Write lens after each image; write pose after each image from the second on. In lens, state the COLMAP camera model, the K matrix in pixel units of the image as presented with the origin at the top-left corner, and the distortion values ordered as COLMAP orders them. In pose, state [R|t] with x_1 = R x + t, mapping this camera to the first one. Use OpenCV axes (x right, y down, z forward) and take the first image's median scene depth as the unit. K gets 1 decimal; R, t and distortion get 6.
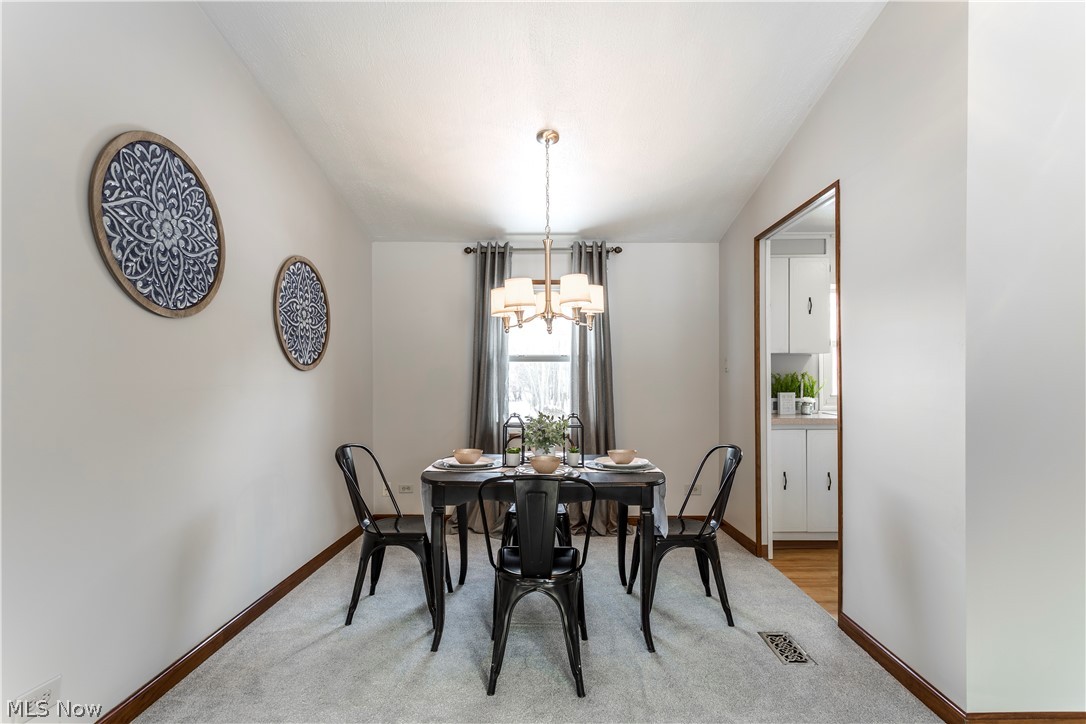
lens RADIAL K [[520.9, 0, 560.9], [0, 520.9, 381.7], [0, 0, 1]] dist [0.002482, -0.000162]
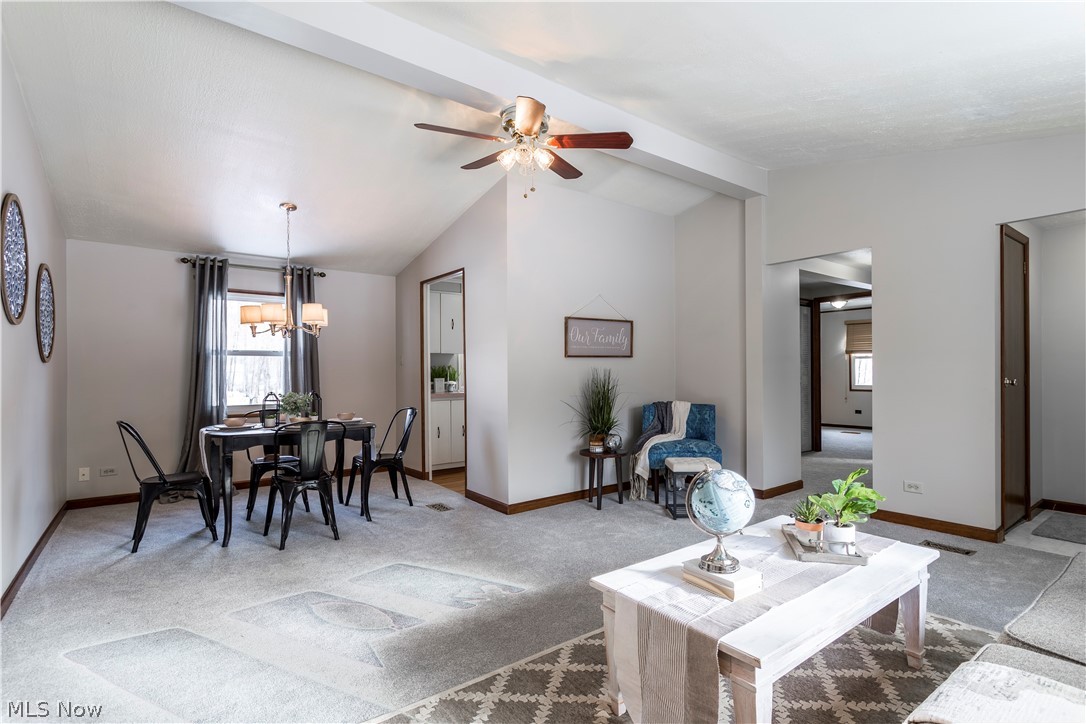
lens RADIAL K [[520.9, 0, 548.7], [0, 520.9, 369.0], [0, 0, 1]] dist [0.002482, -0.000162]
pose [[0.815071, -0.000408, 0.579360, -0.222407], [0.005053, 0.999967, -0.006405, 0.005228], [-0.579338, 0.008148, 0.815046, -0.503071]]
